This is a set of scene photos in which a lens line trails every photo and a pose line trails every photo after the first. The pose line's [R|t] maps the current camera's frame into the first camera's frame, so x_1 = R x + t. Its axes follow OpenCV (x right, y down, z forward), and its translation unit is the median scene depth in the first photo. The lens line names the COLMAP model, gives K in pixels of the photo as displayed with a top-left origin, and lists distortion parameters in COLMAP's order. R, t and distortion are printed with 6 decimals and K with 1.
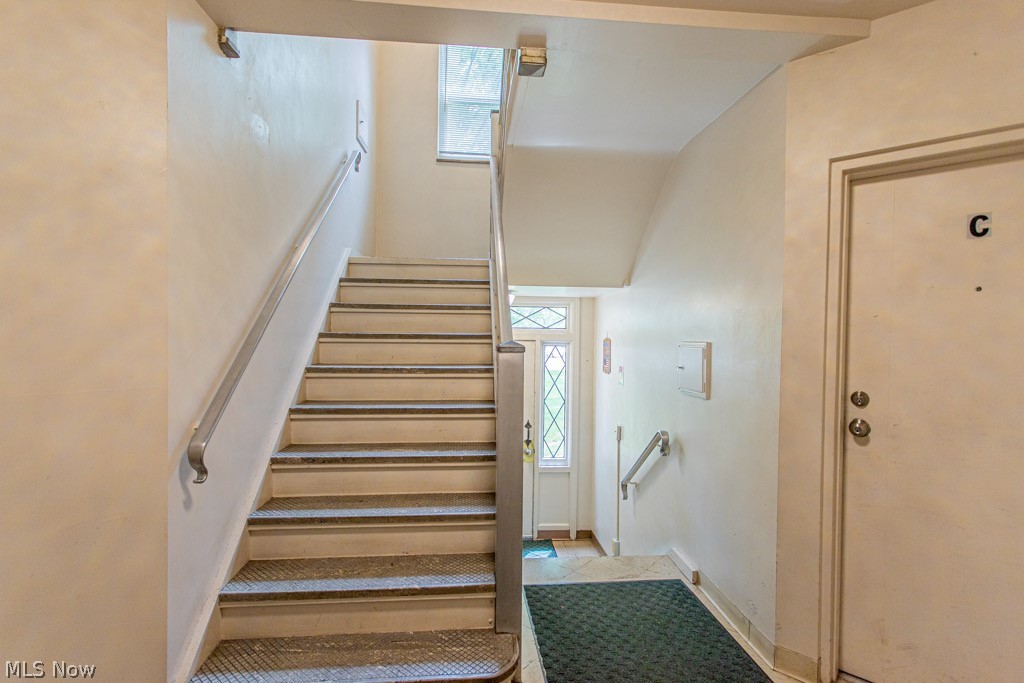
lens RADIAL K [[495.3, 0, 512.0], [0, 495.3, 341.5], [0, 0, 1]] dist [0.001919, 0.000766]
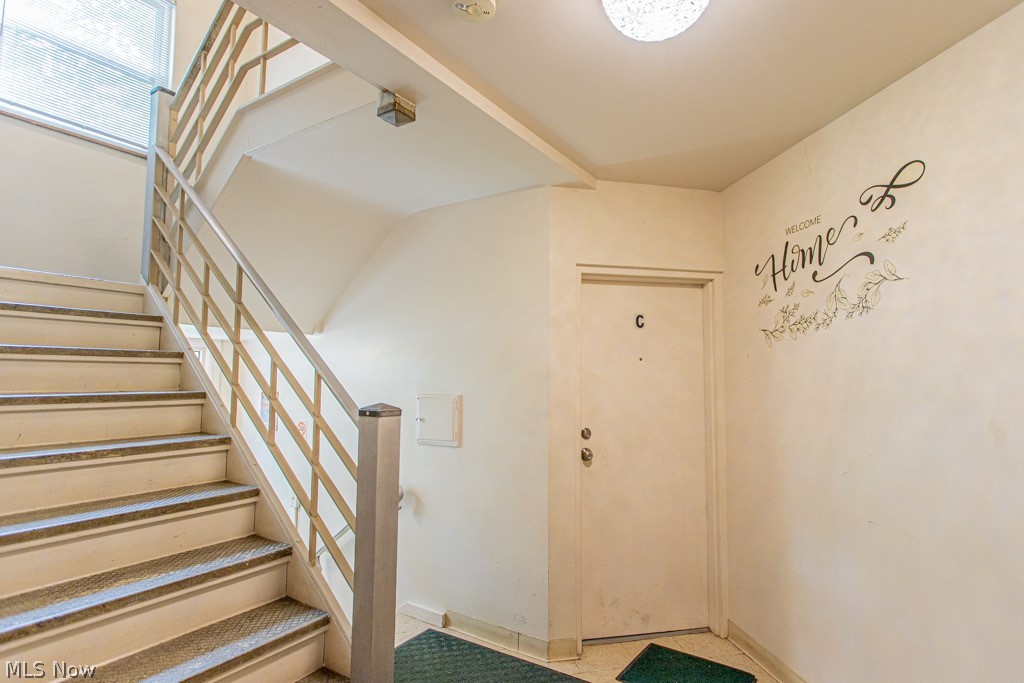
lens RADIAL K [[524.0, 0, 512.0], [0, 524.0, 341.5], [0, 0, 1]] dist [0.001087, 0.000808]
pose [[0.616501, 0.047890, 0.785897, -0.397229], [0.018576, 0.996986, -0.075325, -0.023938], [-0.787135, 0.061037, 0.613753, 0.151273]]
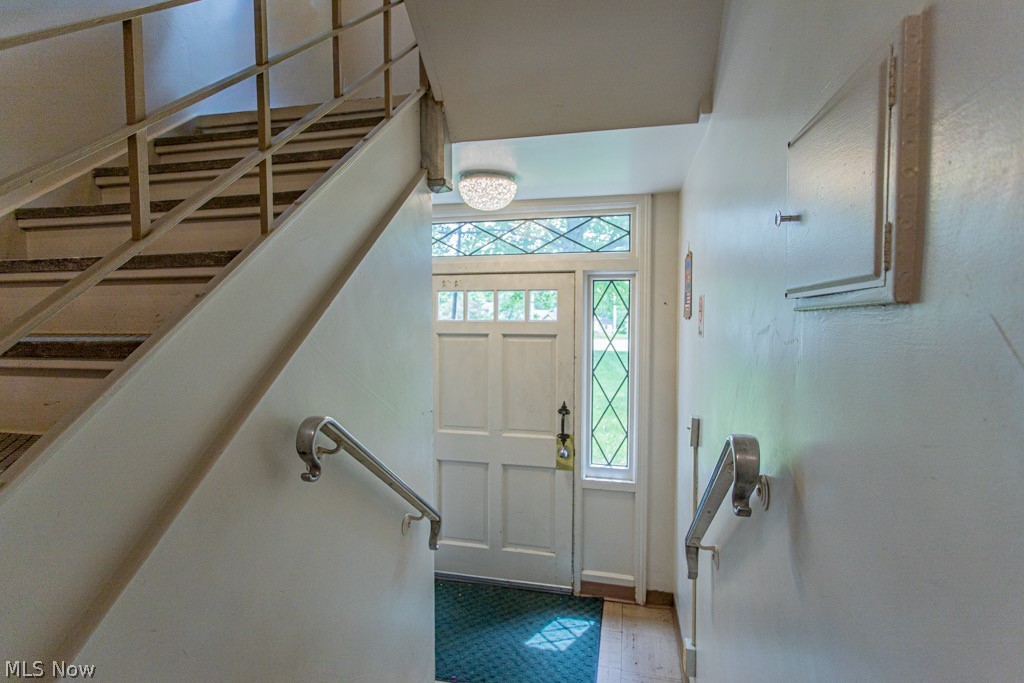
lens RADIAL K [[495.3, 0, 512.0], [0, 495.3, 341.5], [0, 0, 1]] dist [0.001919, 0.000766]
pose [[0.952218, 0.002505, -0.305410, 0.261400], [0.006337, 0.999589, 0.027957, 0.108164], [0.305354, -0.028557, 0.951811, 0.651215]]
